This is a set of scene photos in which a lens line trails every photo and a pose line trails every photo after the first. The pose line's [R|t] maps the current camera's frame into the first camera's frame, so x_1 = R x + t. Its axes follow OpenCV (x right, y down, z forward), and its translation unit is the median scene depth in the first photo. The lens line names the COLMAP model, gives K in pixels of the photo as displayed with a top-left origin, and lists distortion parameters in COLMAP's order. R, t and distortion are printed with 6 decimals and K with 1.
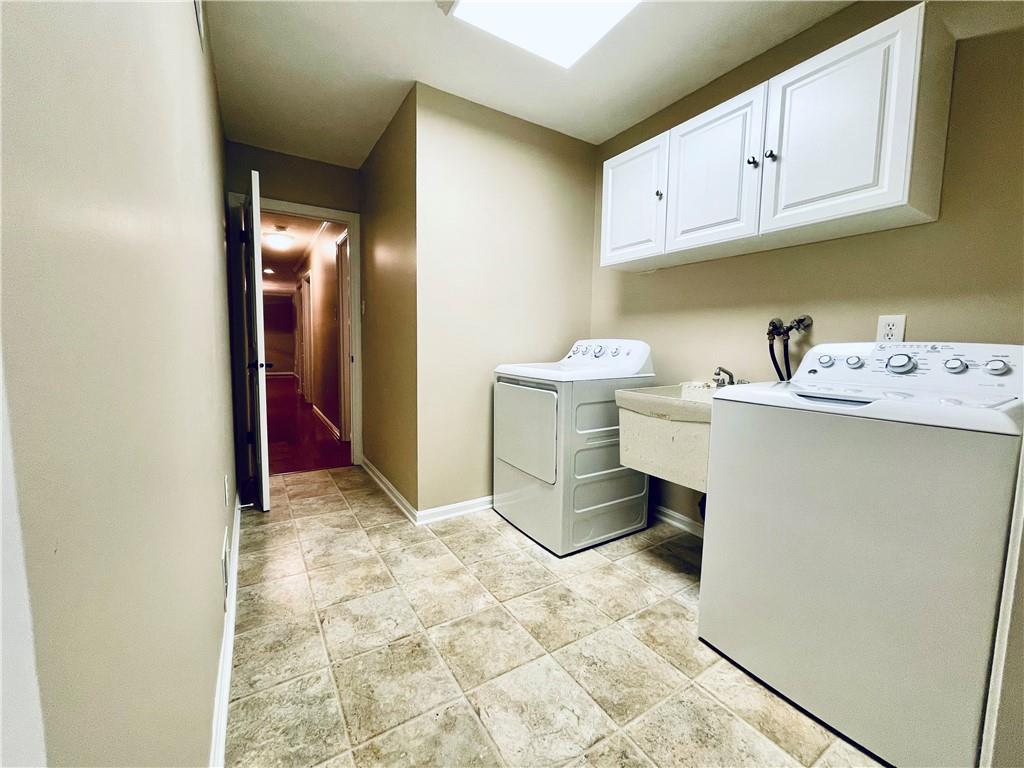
lens RADIAL K [[412.6, 0, 507.7], [0, 412.6, 379.3], [0, 0, 1]] dist [-0.003229, -0.000231]
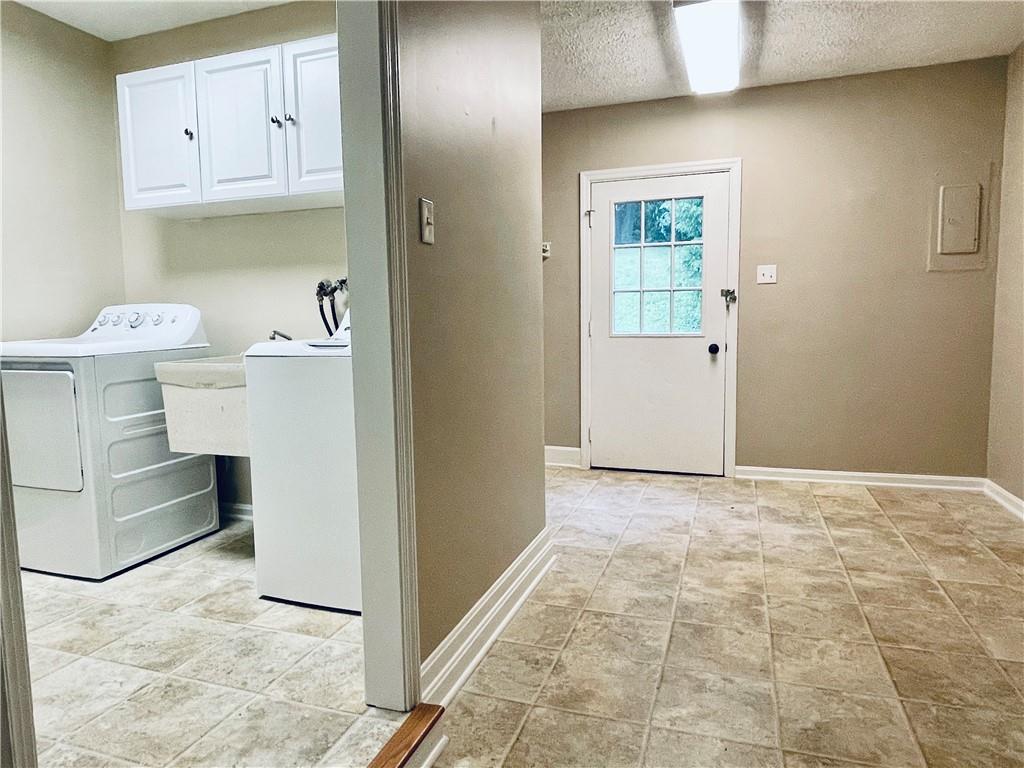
lens RADIAL K [[662.4, 0, 505.0], [0, 662.4, 387.9], [0, 0, 1]] dist [-0.014637, 0.002617]
pose [[0.783169, -0.087692, 0.615594, -0.009536], [0.077768, 0.996046, 0.042949, 0.077858], [-0.616926, 0.014237, 0.786892, -0.510758]]
